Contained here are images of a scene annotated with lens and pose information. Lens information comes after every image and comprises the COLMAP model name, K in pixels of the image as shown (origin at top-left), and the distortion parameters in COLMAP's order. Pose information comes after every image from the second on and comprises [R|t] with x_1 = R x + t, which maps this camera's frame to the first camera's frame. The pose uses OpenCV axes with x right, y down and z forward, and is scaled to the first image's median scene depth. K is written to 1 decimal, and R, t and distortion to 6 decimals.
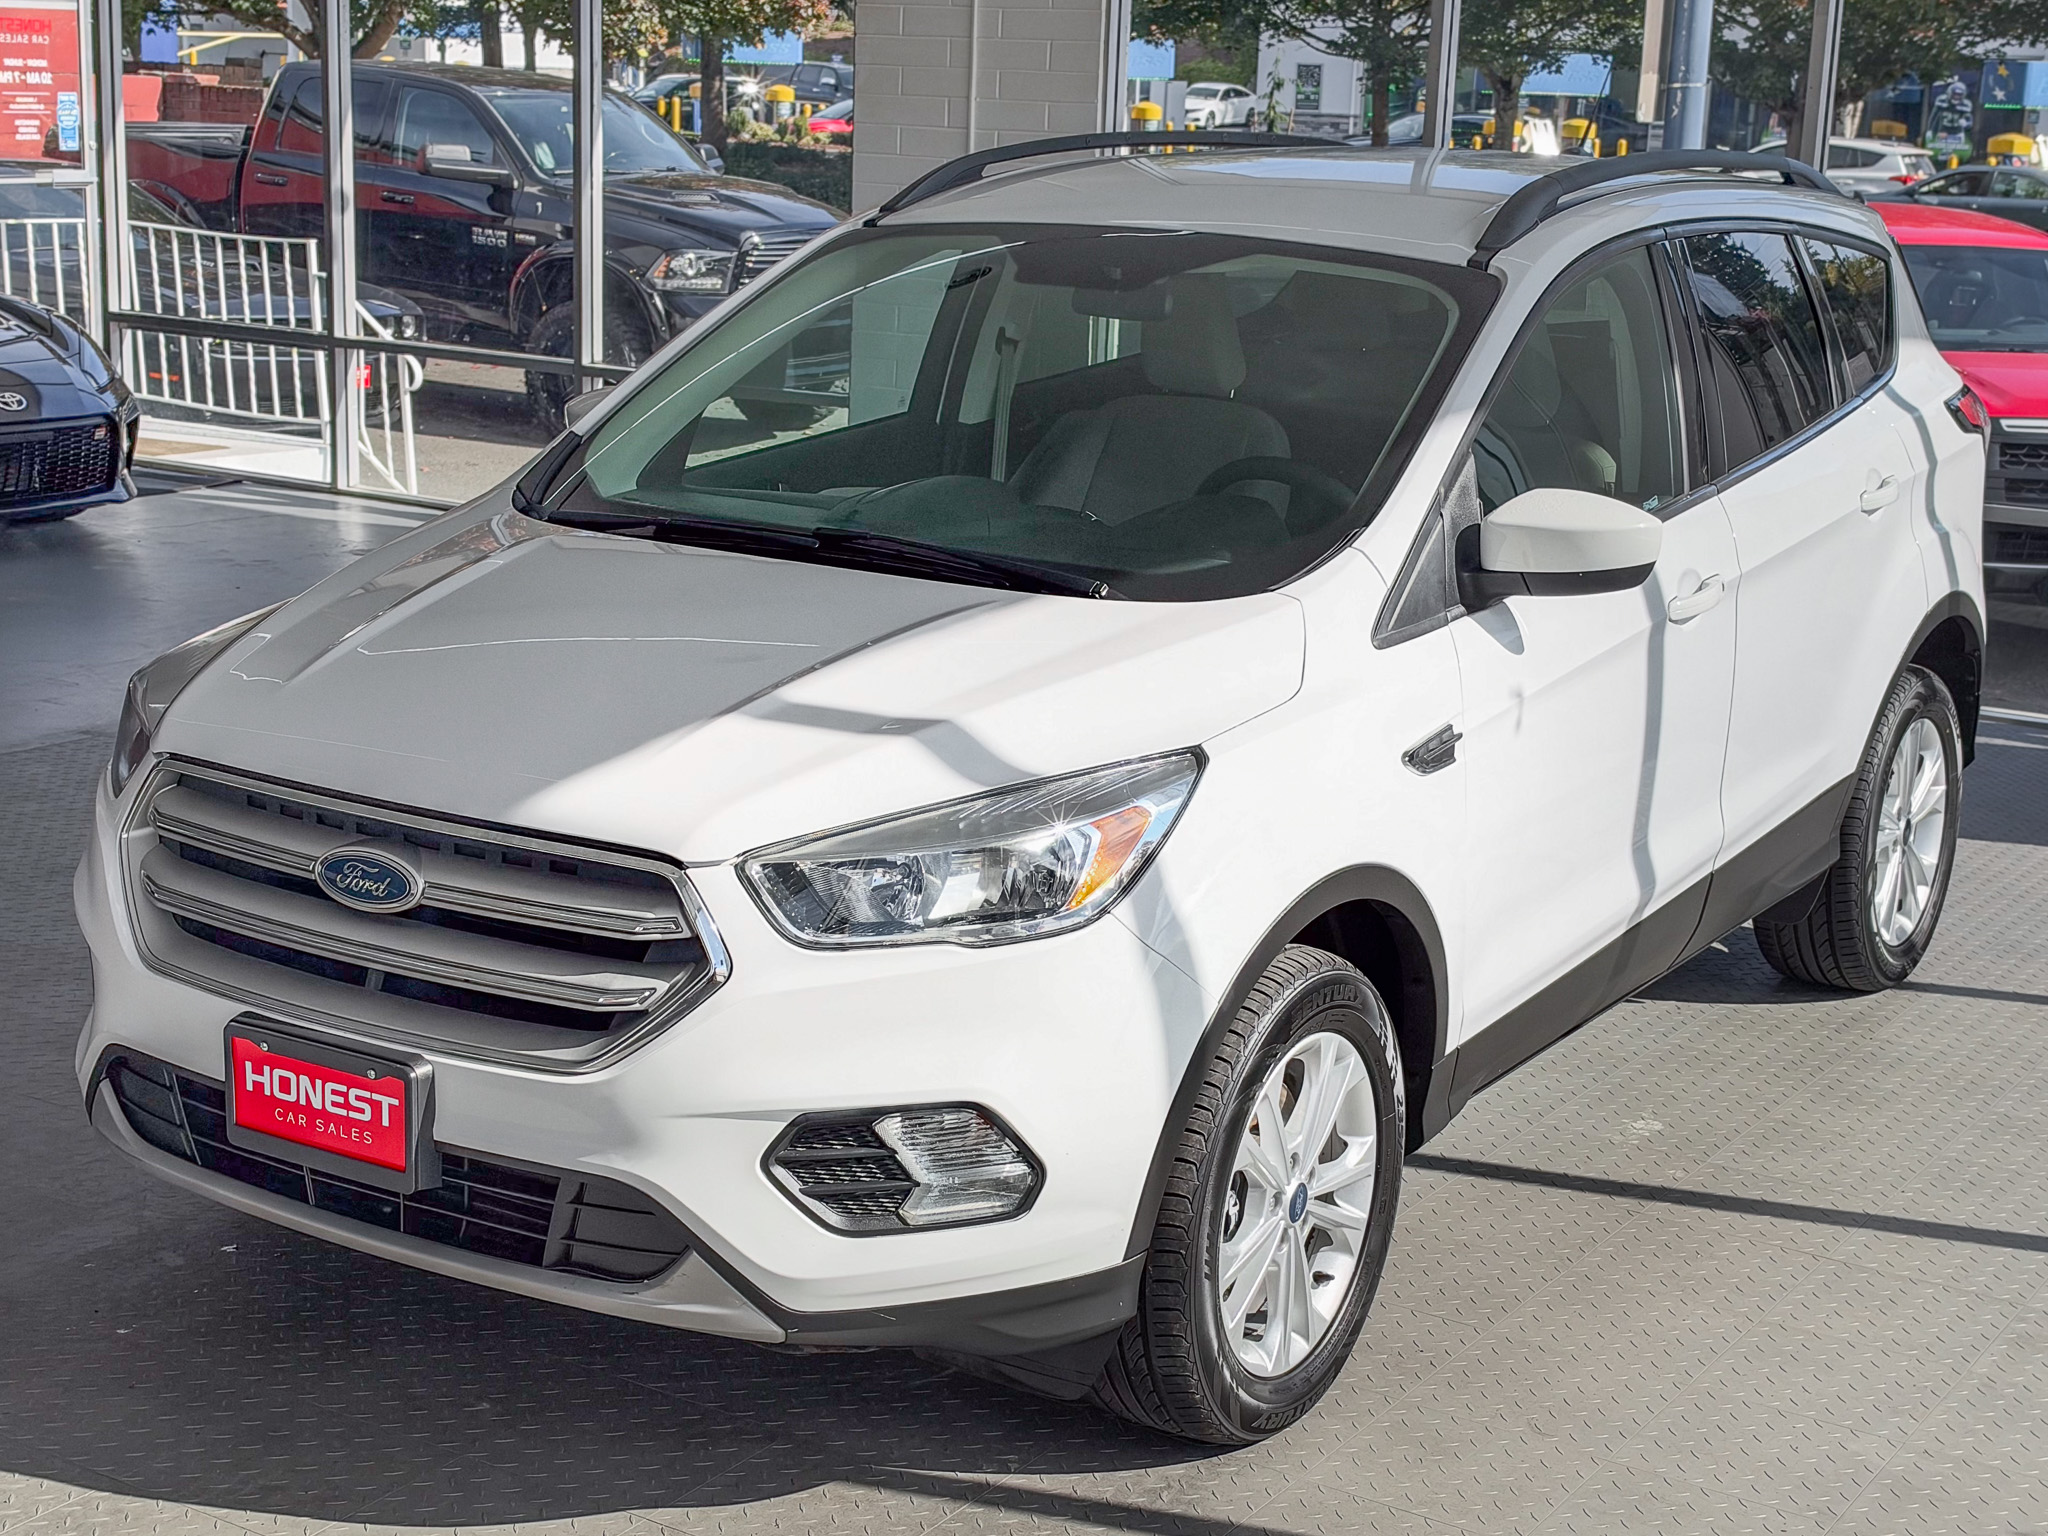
lens RADIAL K [[3066.9, 0, 1024.0], [0, 3066.9, 768.0], [0, 0, 1]] dist [0.270050, -0.754319]
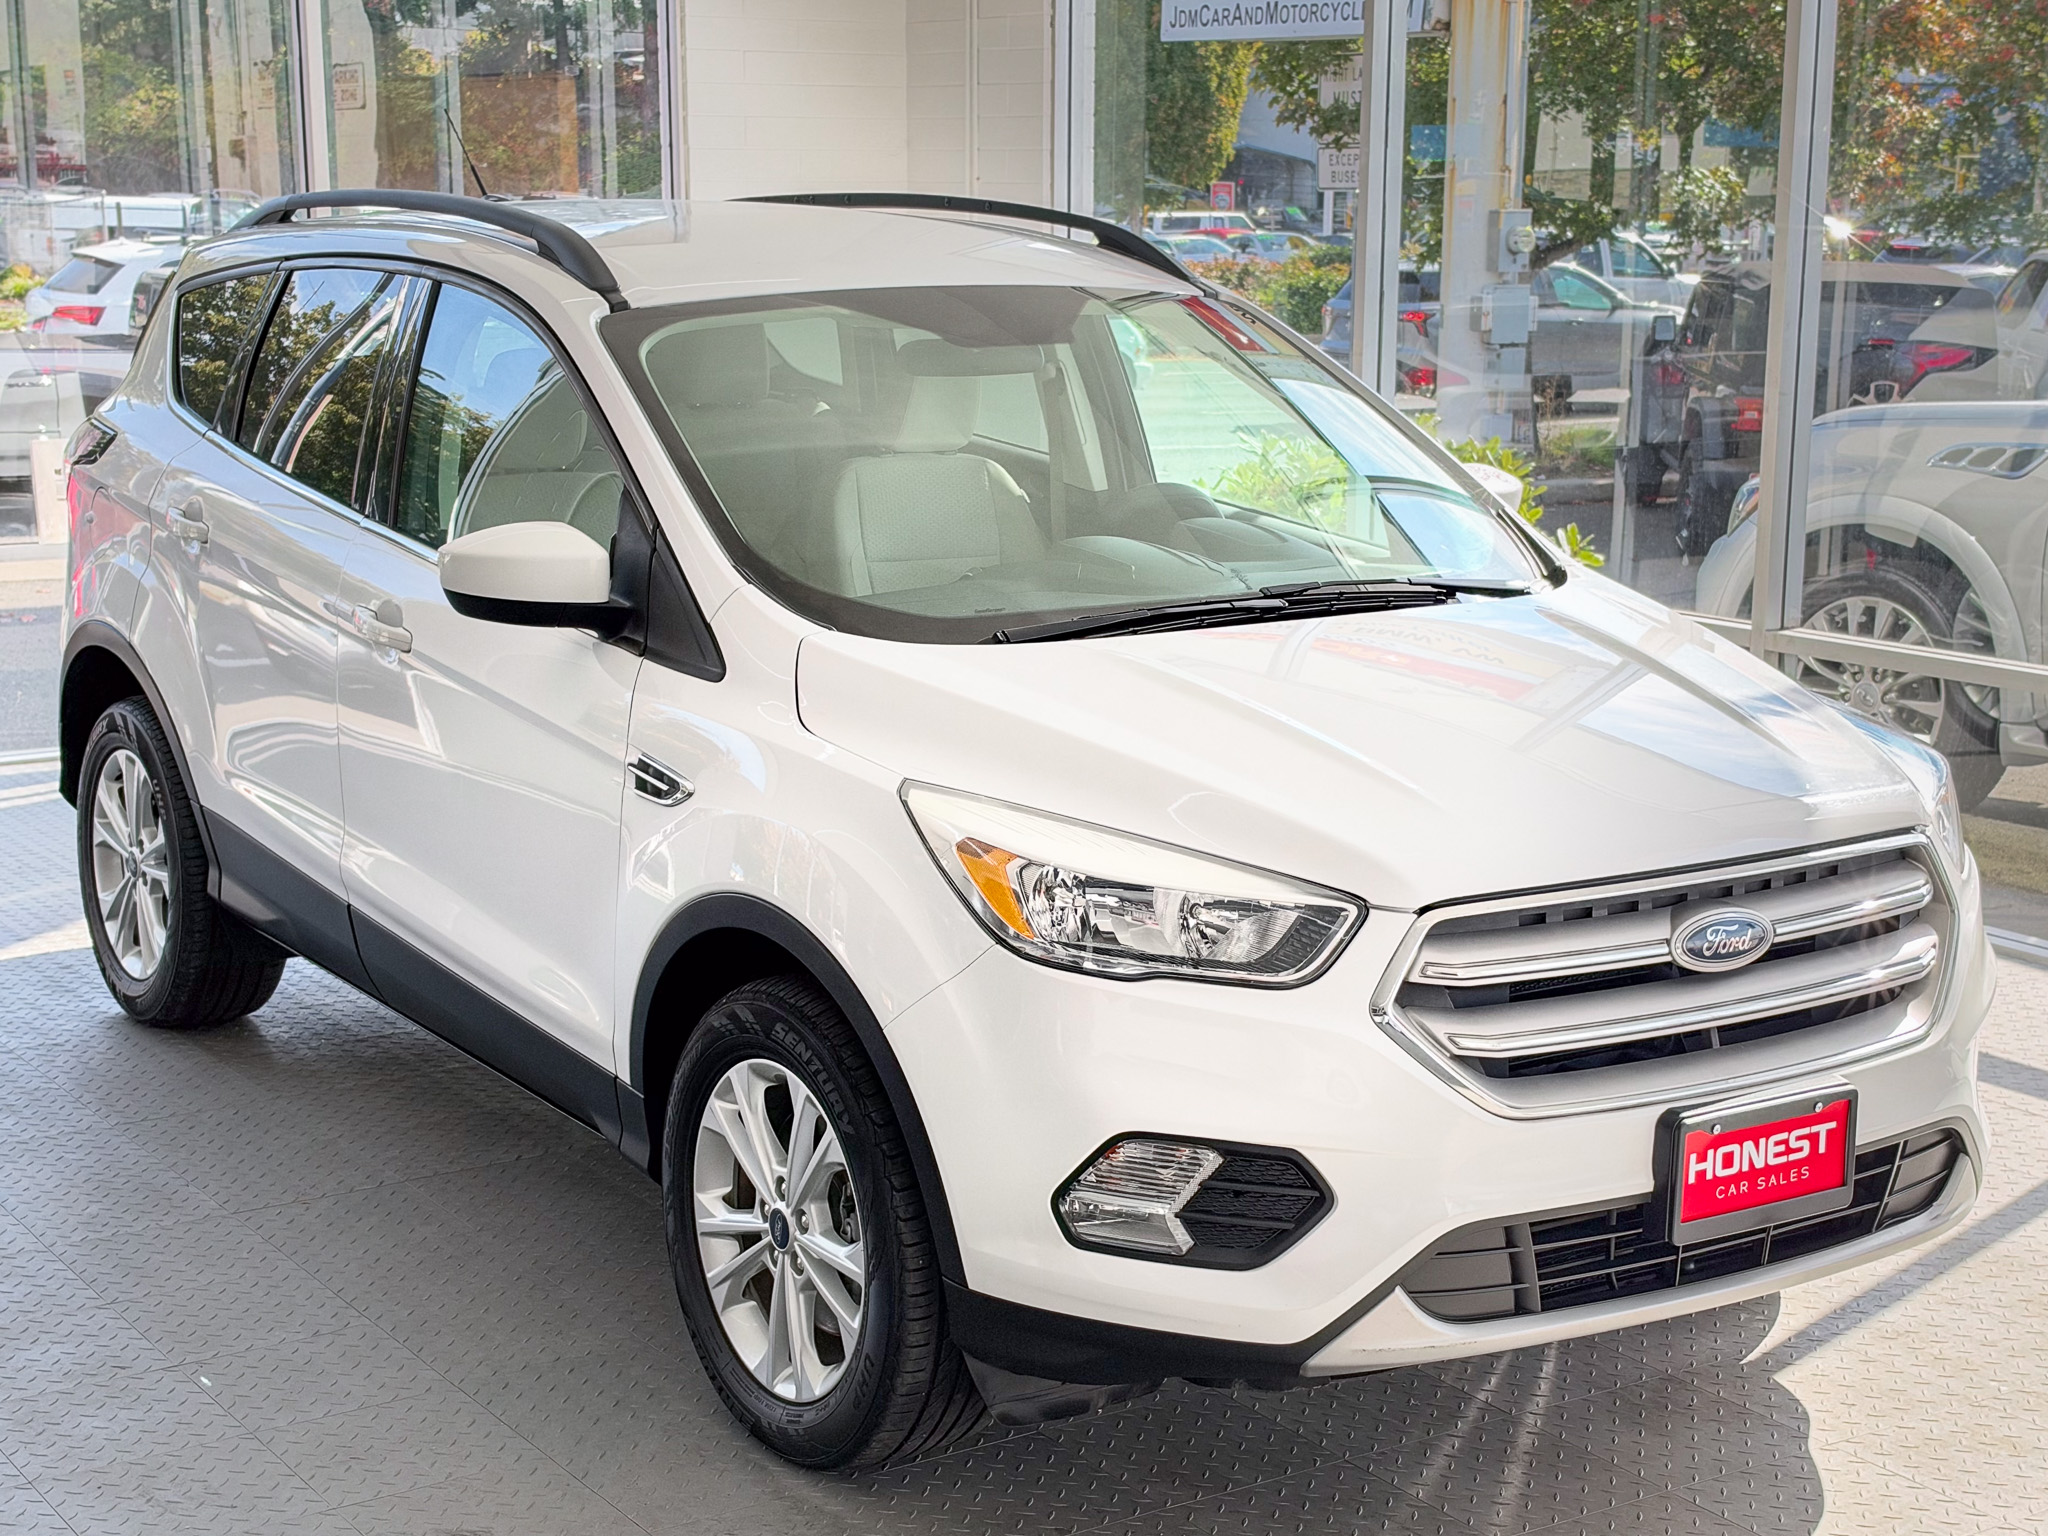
lens RADIAL K [[3066.9, 0, 1024.0], [0, 3066.9, 768.0], [0, 0, 1]] dist [0.270050, -0.754319]
pose [[0.417904, -0.207233, 0.884540, -1.211452], [0.210047, 0.969296, 0.127853, -0.199923], [-0.883876, 0.132364, 0.448601, 0.742522]]
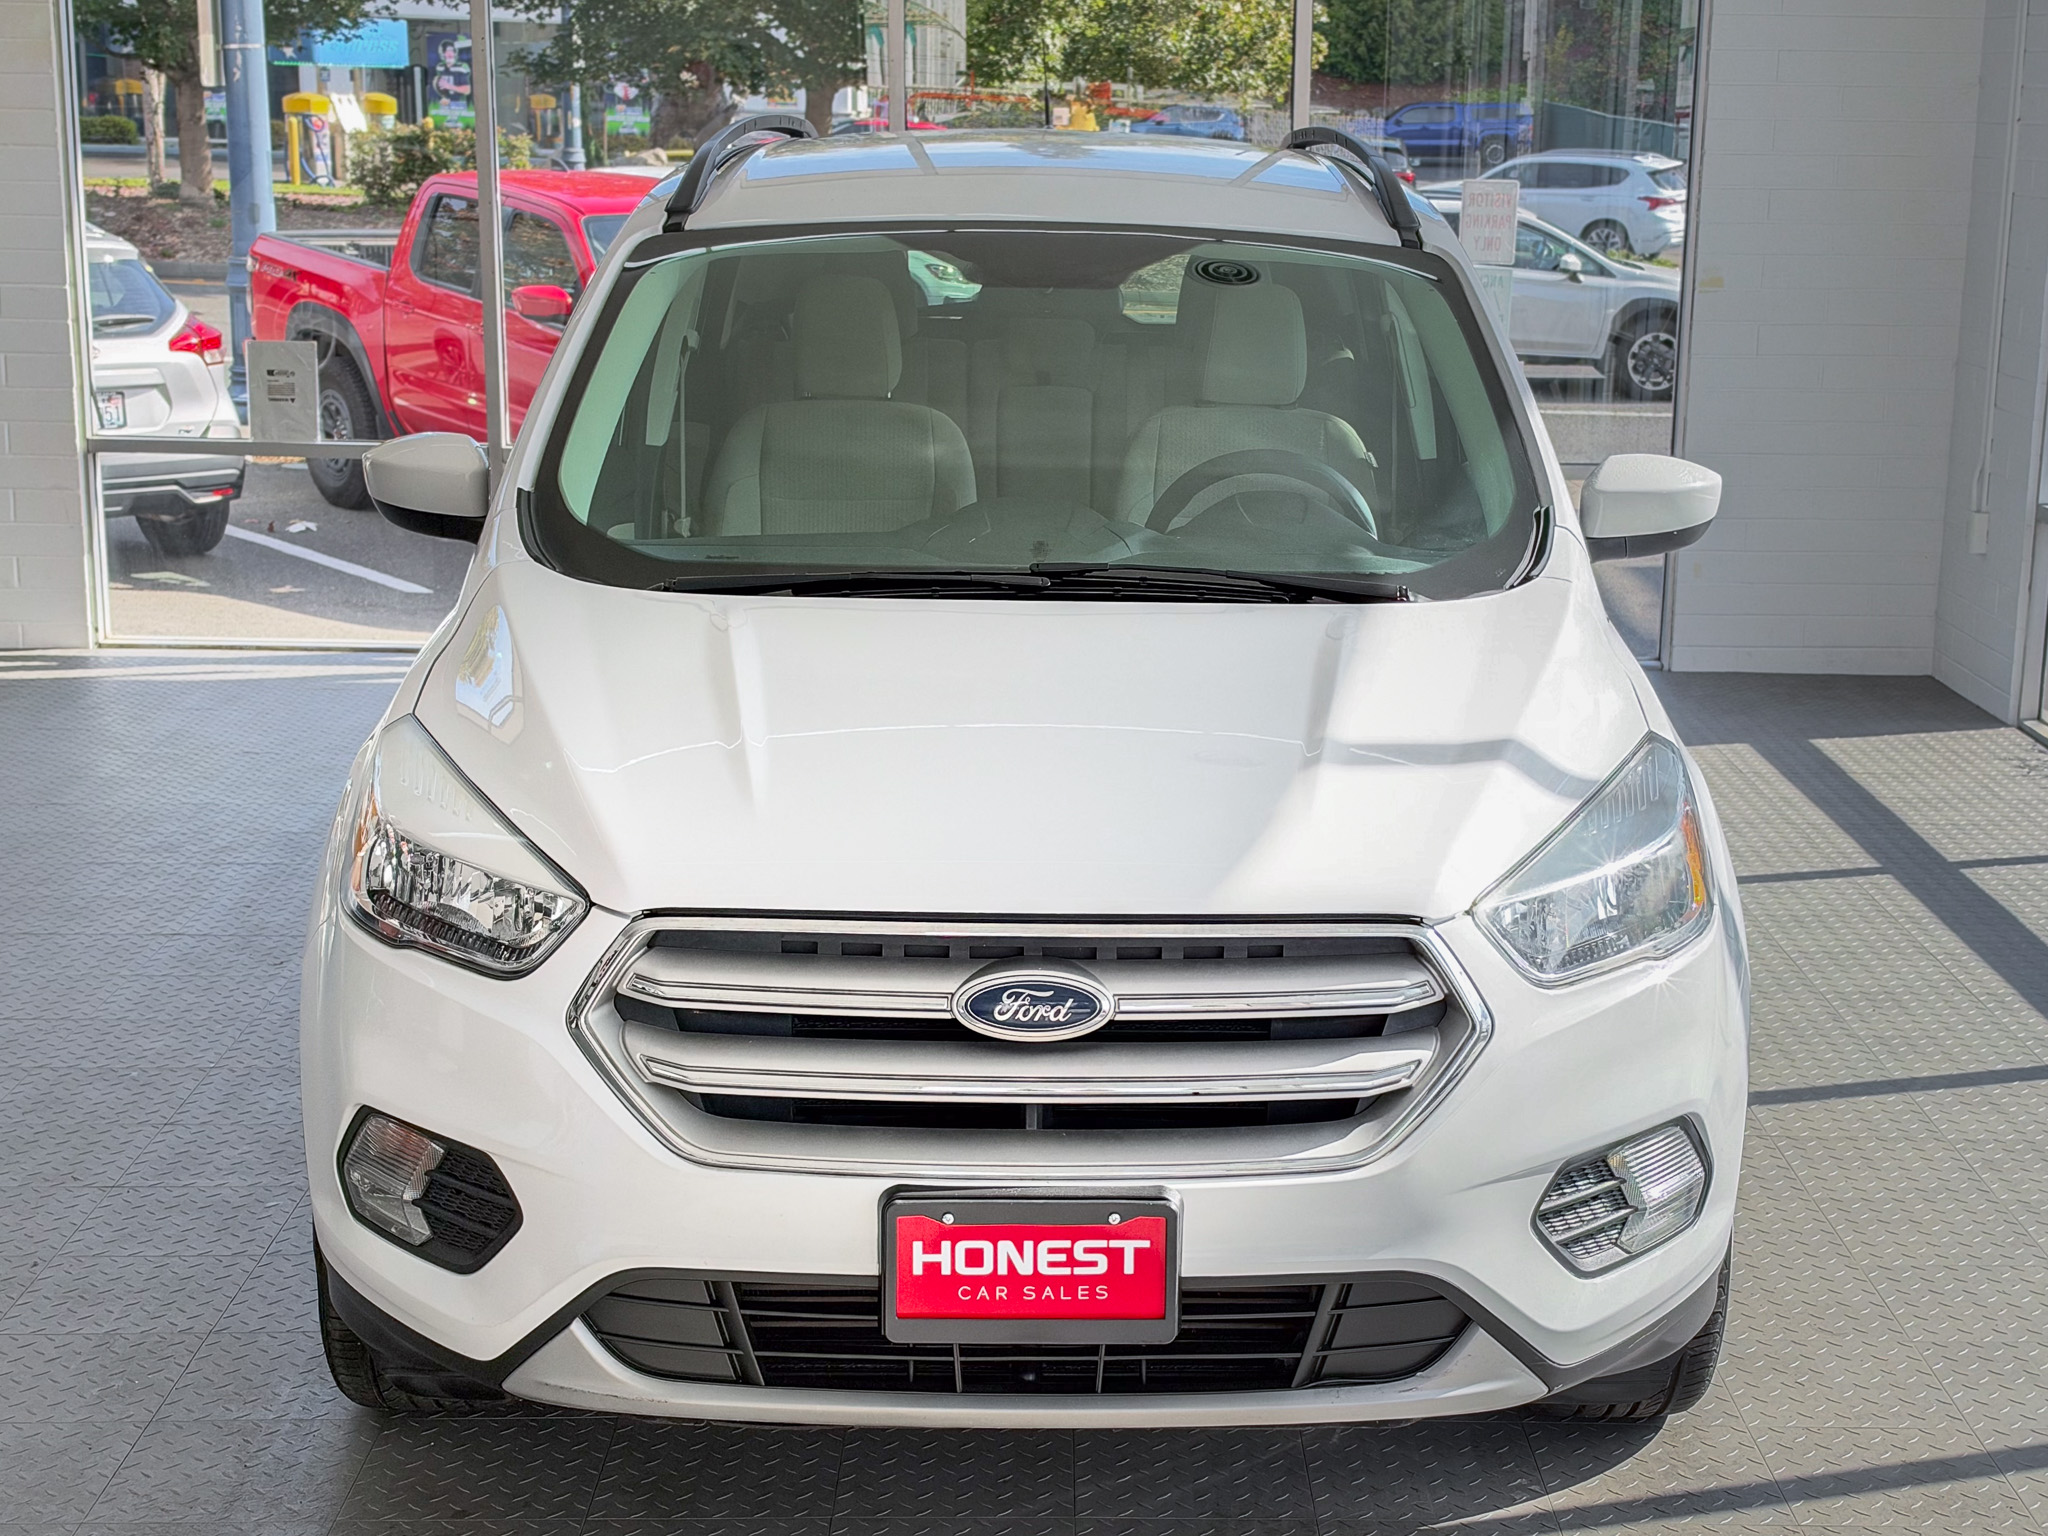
lens RADIAL K [[3189.0, 0, 1199.1], [0, 3189.0, 772.0], [0, 0, 1]] dist [0.111672, 0.035632]
pose [[0.819622, -0.139222, 0.555731, -0.670291], [0.134629, 0.989665, 0.049374, -0.068080], [-0.556862, 0.034349, 0.829895, 0.225375]]
